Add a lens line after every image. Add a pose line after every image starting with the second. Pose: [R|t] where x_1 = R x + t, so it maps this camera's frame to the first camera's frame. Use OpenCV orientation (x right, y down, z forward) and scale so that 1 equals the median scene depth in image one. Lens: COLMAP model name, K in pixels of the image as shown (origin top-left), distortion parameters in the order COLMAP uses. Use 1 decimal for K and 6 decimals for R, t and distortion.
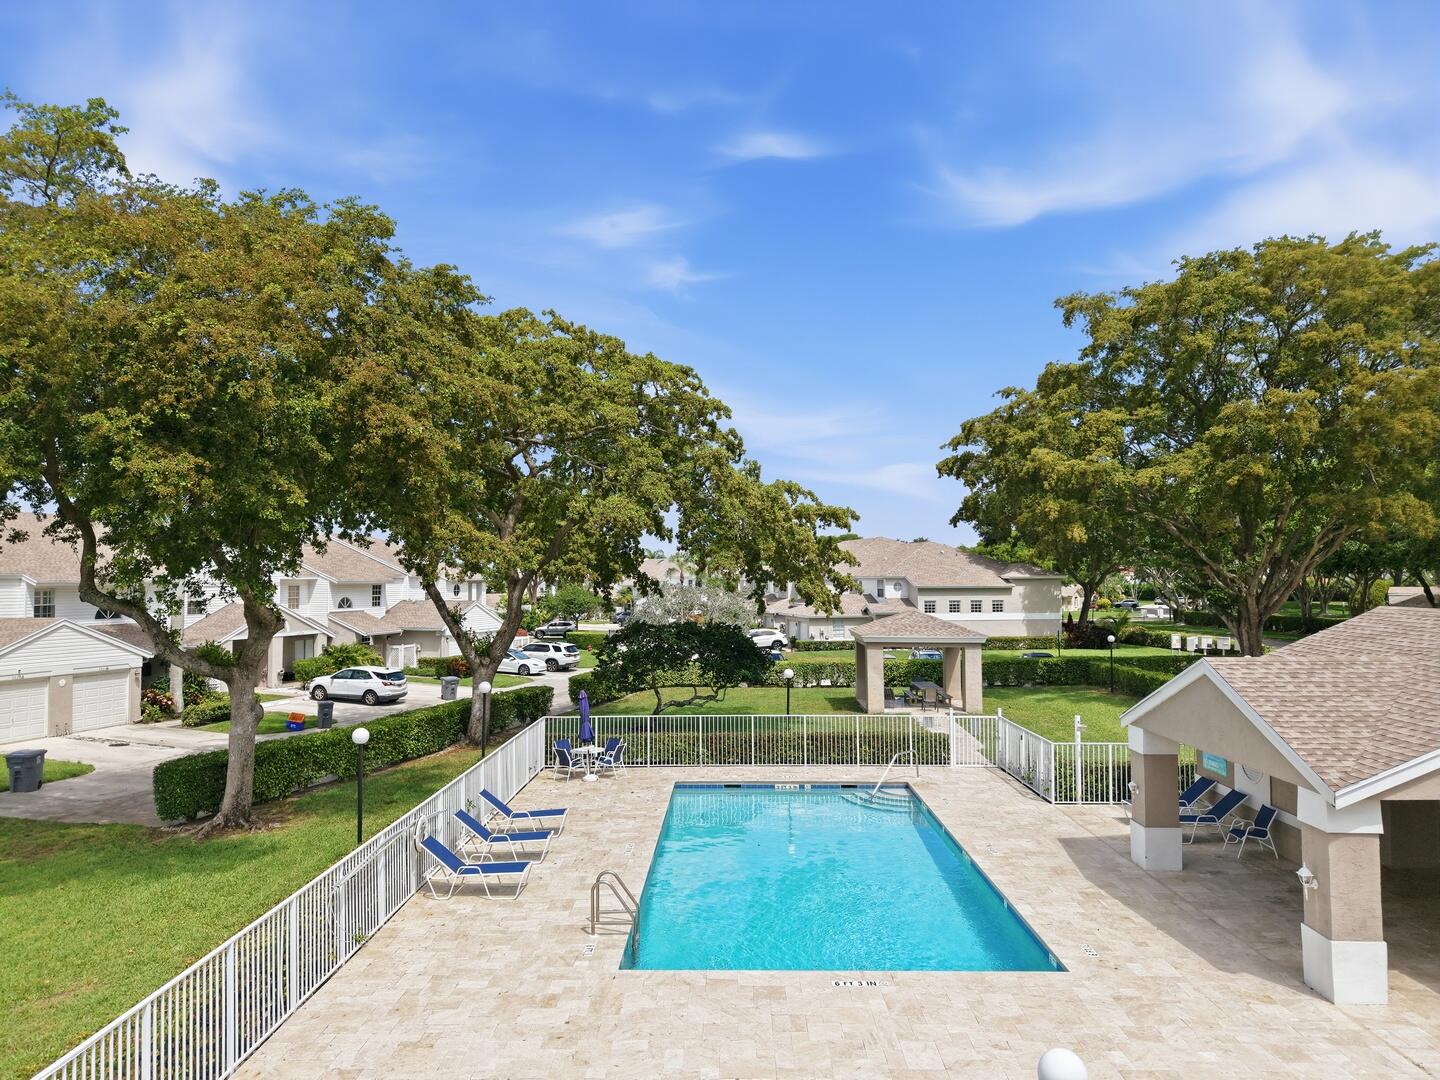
lens RADIAL K [[961.8, 0, 720.3], [0, 961.8, 548.2], [0, 0, 1]] dist [0.011201, -0.003428]
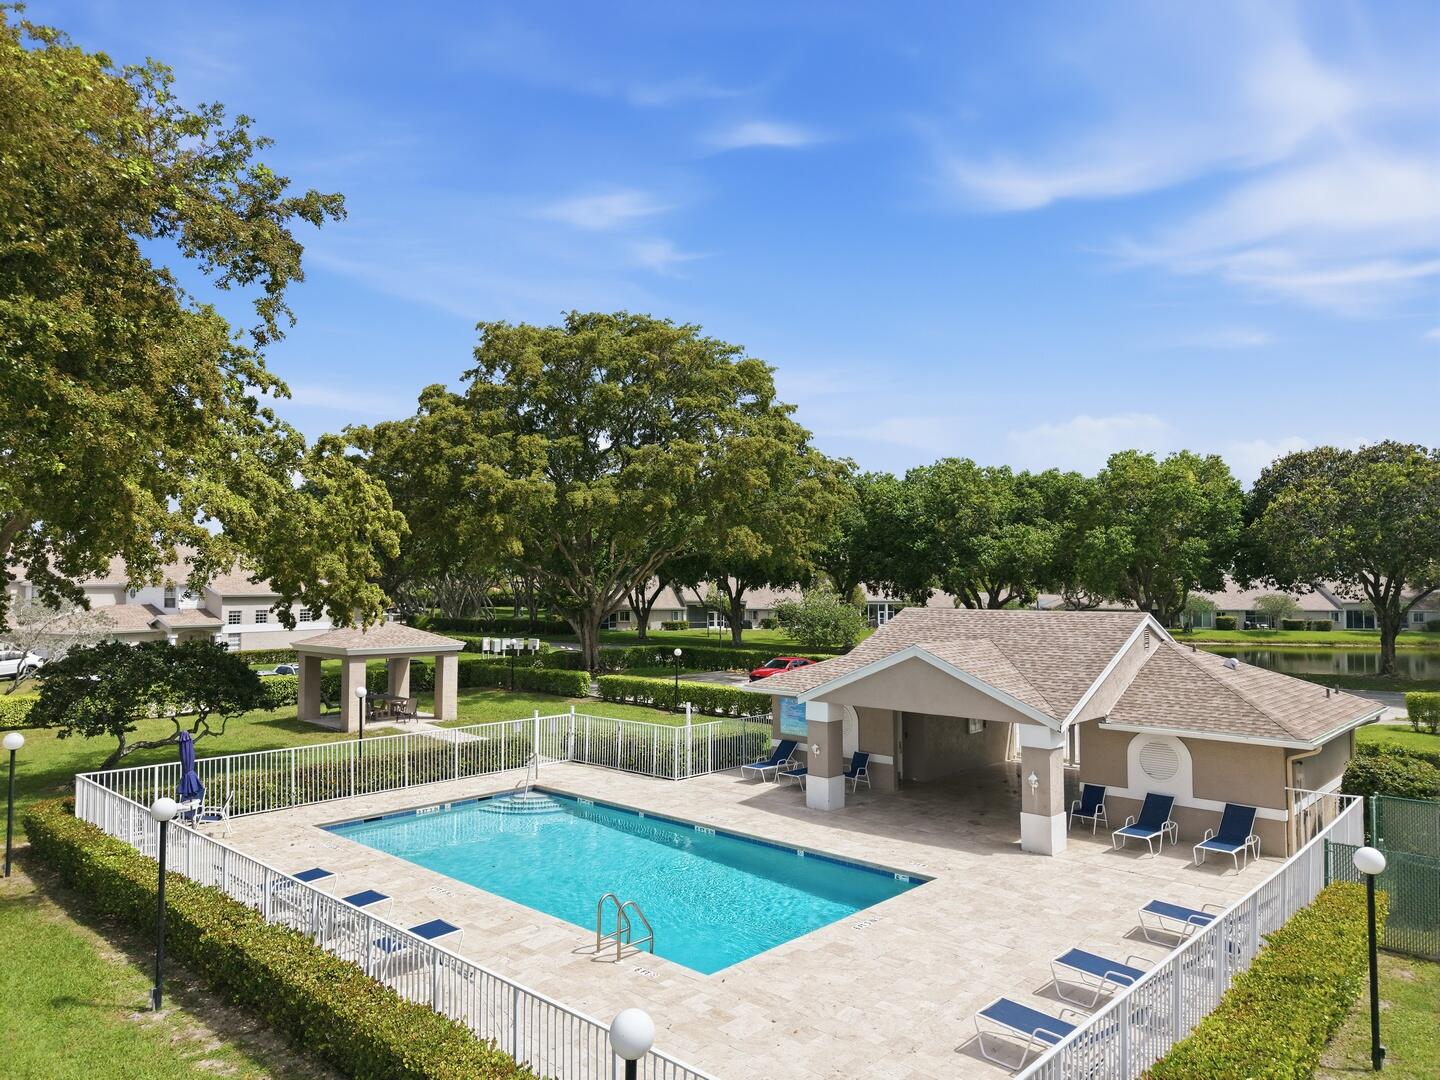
lens RADIAL K [[961.8, 0, 720.3], [0, 961.8, 548.2], [0, 0, 1]] dist [0.011201, -0.003428]
pose [[0.669376, 0.035019, 0.742098, -0.716084], [-0.028343, 0.999365, -0.021594, 0.010228], [-0.742383, -0.006578, 0.669944, 0.264766]]
